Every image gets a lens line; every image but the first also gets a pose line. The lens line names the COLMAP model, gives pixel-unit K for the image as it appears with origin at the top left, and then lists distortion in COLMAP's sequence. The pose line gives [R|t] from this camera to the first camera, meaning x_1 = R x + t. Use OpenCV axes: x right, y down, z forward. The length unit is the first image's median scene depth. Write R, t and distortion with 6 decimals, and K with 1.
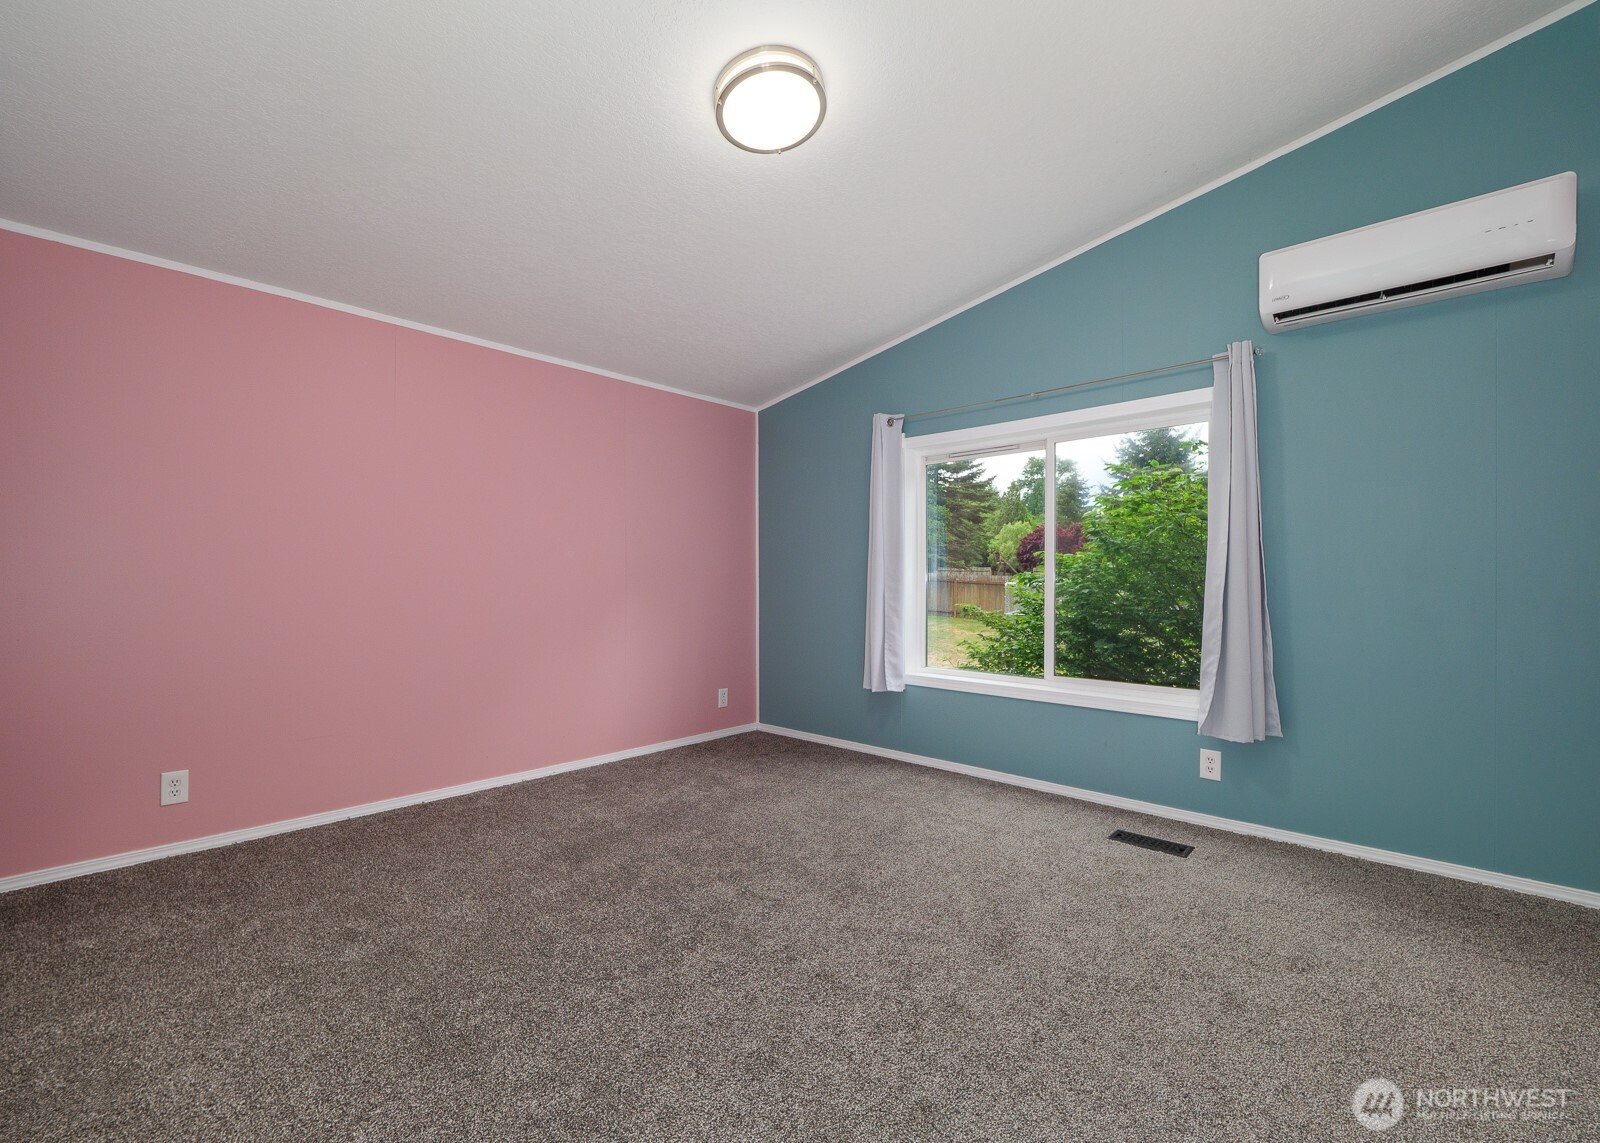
lens RADIAL K [[689.8, 0, 775.8], [0, 689.8, 574.7], [0, 0, 1]] dist [0.000251, 0.000010]
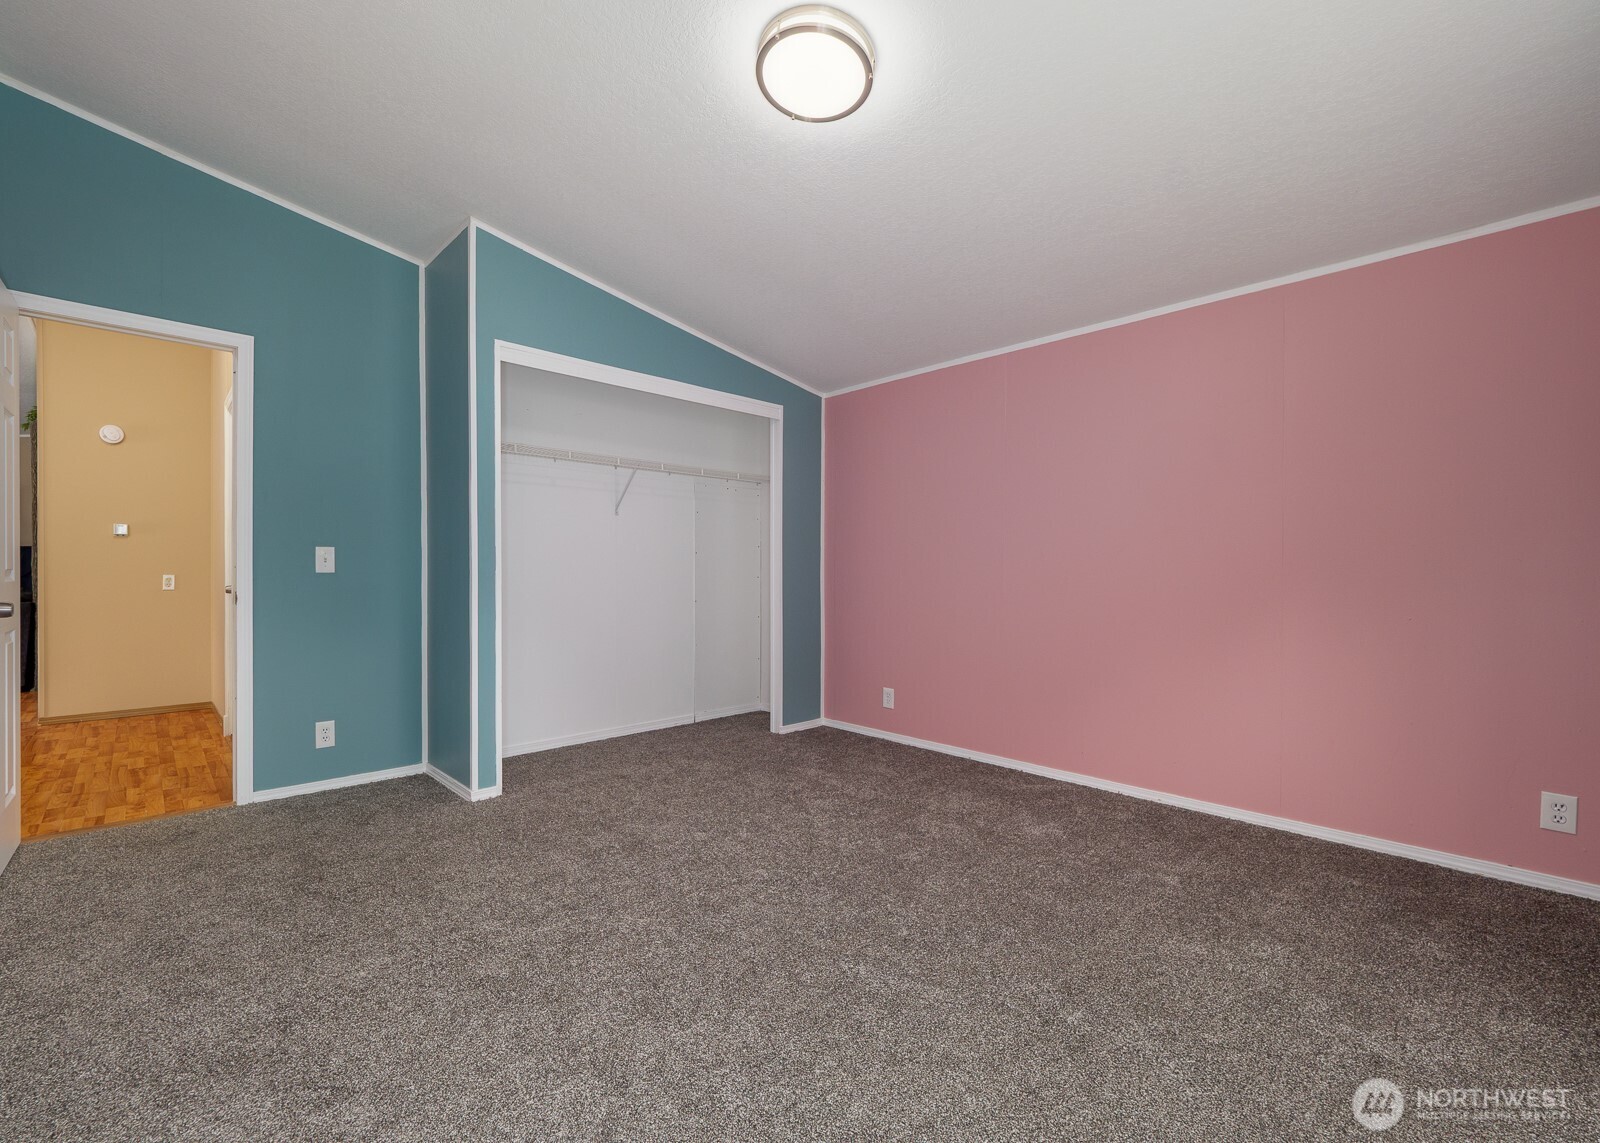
lens RADIAL K [[689.8, 0, 775.8], [0, 689.8, 574.7], [0, 0, 1]] dist [0.000251, 0.000010]
pose [[-0.040113, 0.006252, -0.999176, 0.764227], [-0.000471, 0.999980, 0.006276, 0.007679], [0.999195, 0.000722, -0.040110, 0.799032]]
